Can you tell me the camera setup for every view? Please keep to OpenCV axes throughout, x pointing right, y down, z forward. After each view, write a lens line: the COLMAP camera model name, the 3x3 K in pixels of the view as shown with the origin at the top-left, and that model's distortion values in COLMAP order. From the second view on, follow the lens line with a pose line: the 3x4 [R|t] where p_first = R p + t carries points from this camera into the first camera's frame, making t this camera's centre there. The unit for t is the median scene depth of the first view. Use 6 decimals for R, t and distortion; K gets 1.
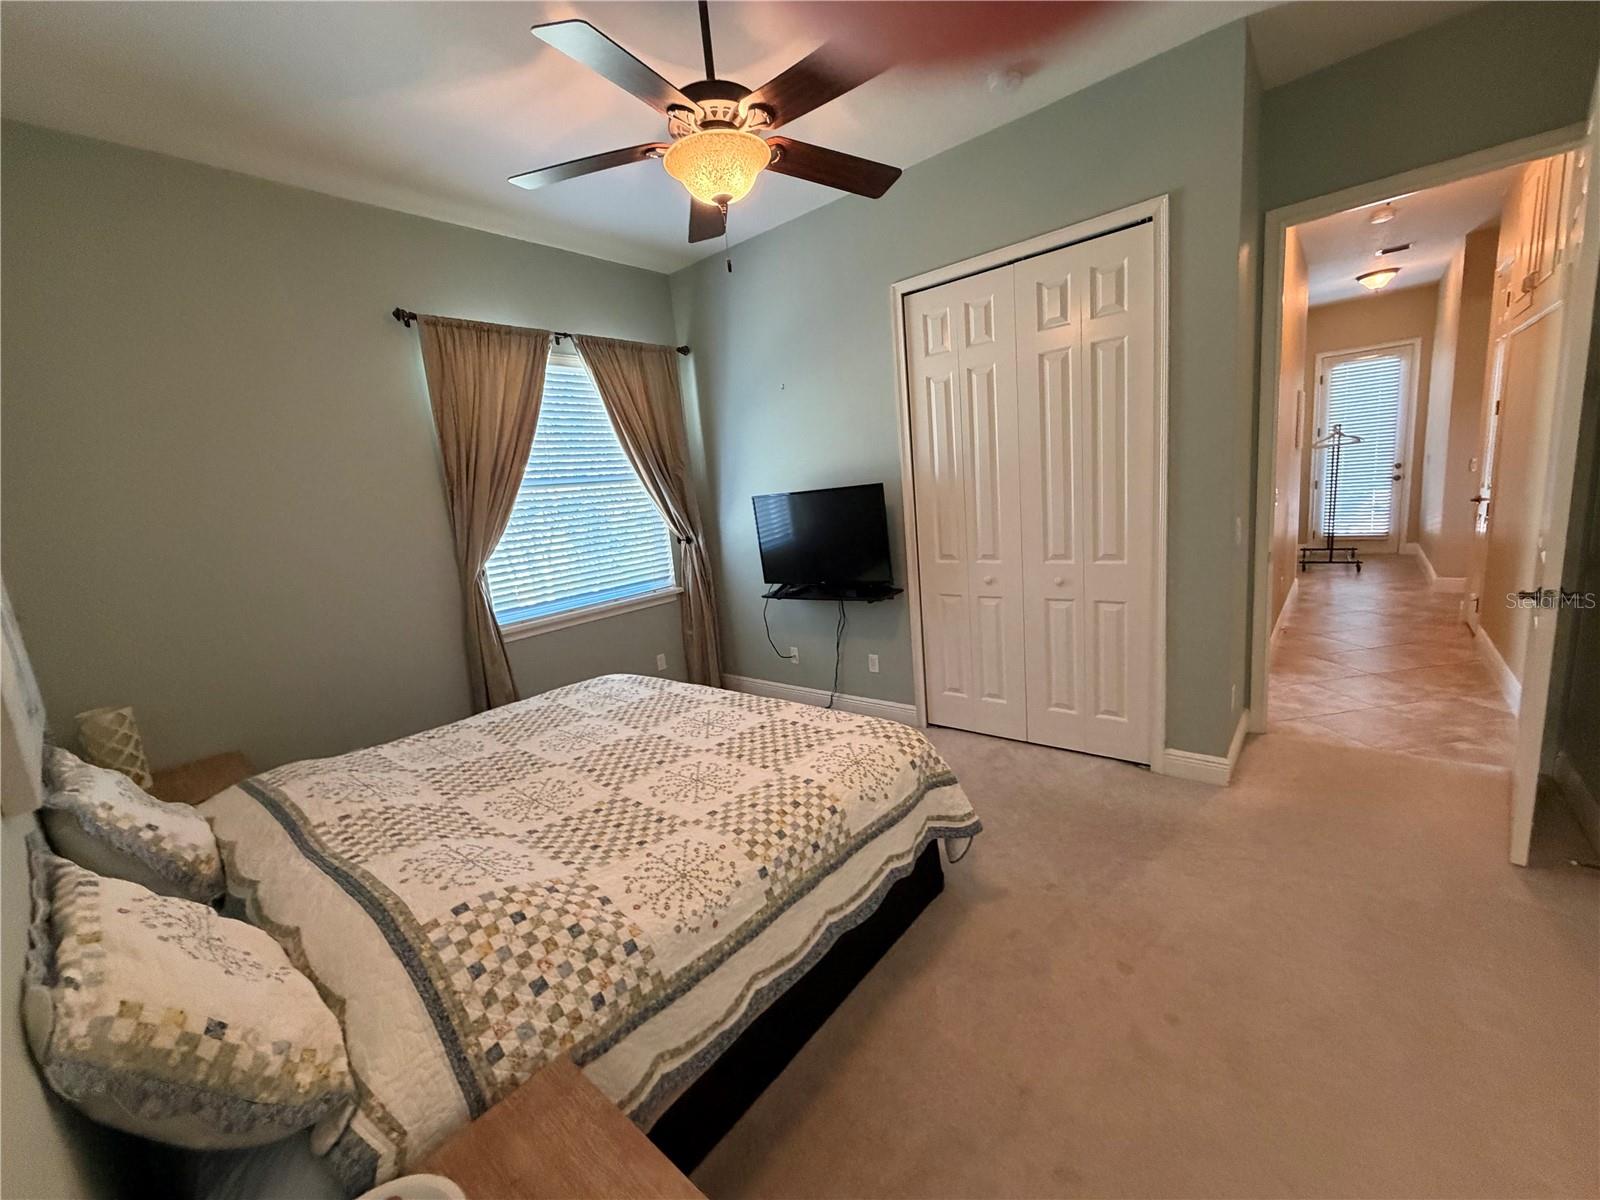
lens RADIAL K [[637.9, 0, 794.9], [0, 637.9, 603.0], [0, 0, 1]] dist [-0.000681, 0.000246]
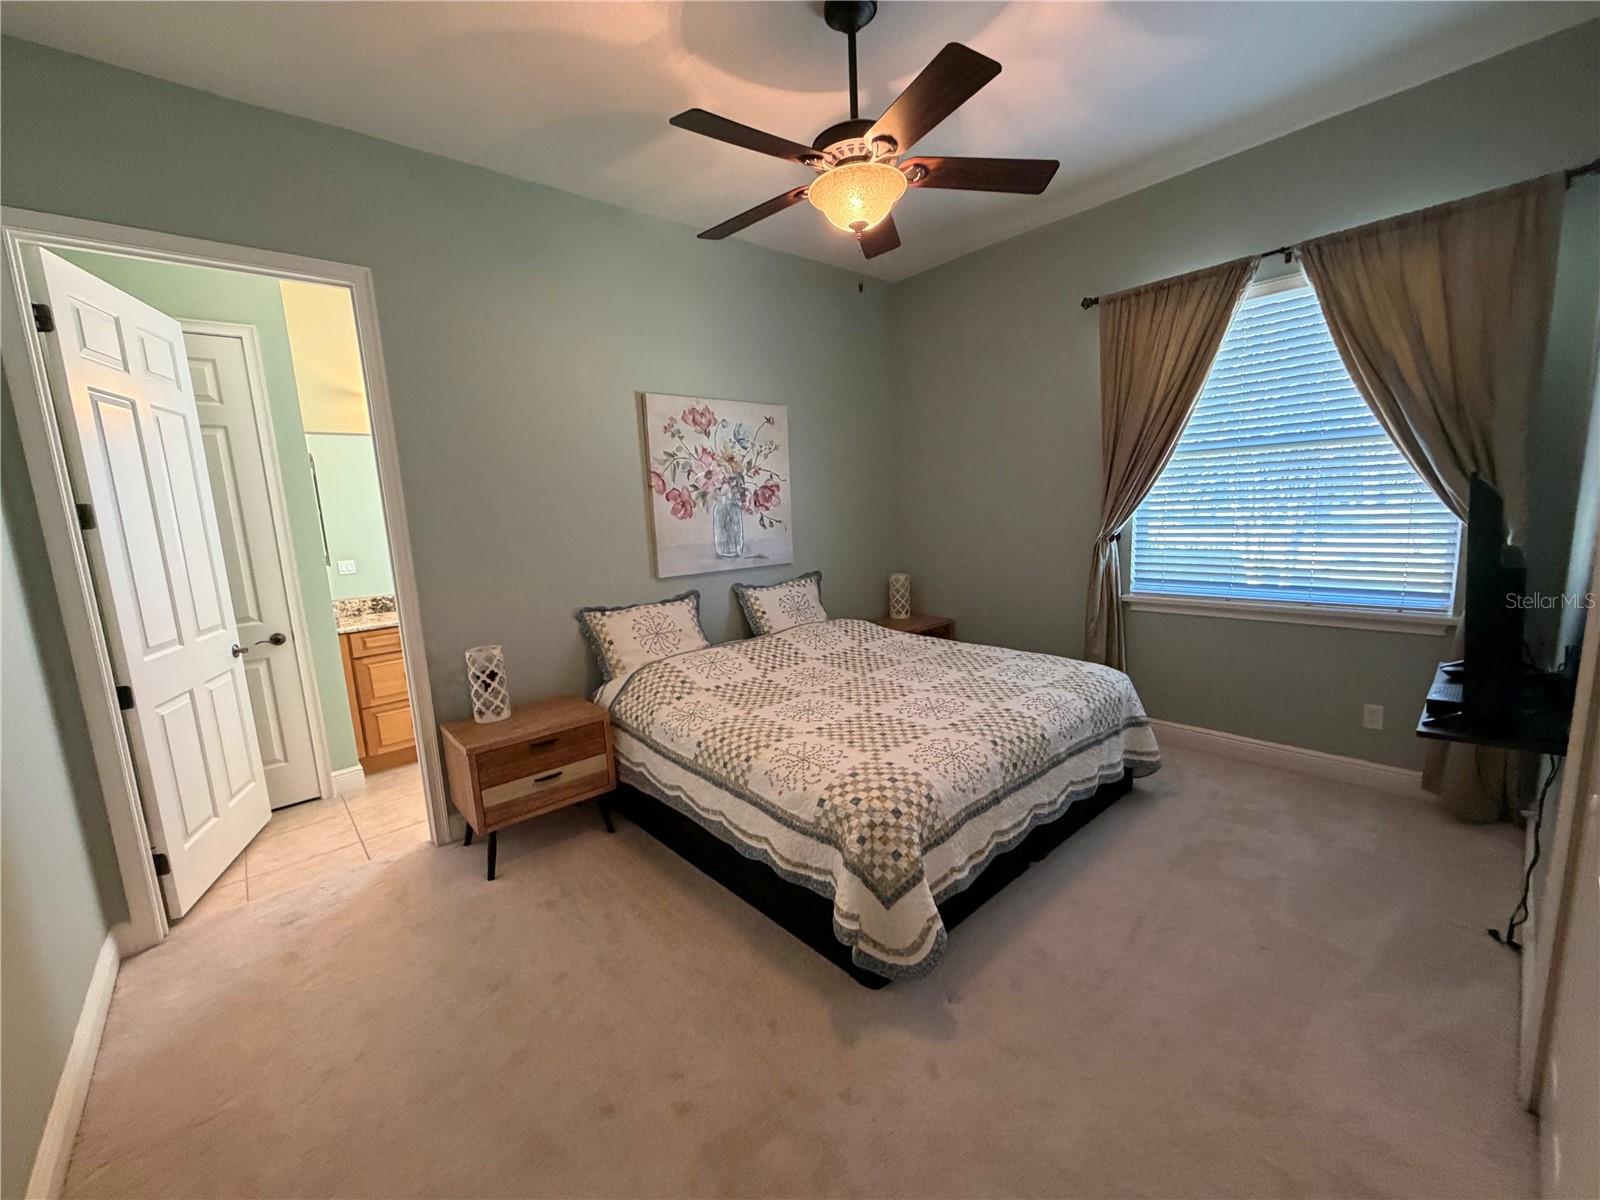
lens RADIAL K [[637.9, 0, 794.9], [0, 637.9, 603.0], [0, 0, 1]] dist [-0.000681, 0.000246]
pose [[-0.135433, 0.251701, -0.958282, 0.926077], [-0.114787, 0.956694, 0.267507, -0.250149], [0.984115, 0.146228, -0.100675, 0.922070]]
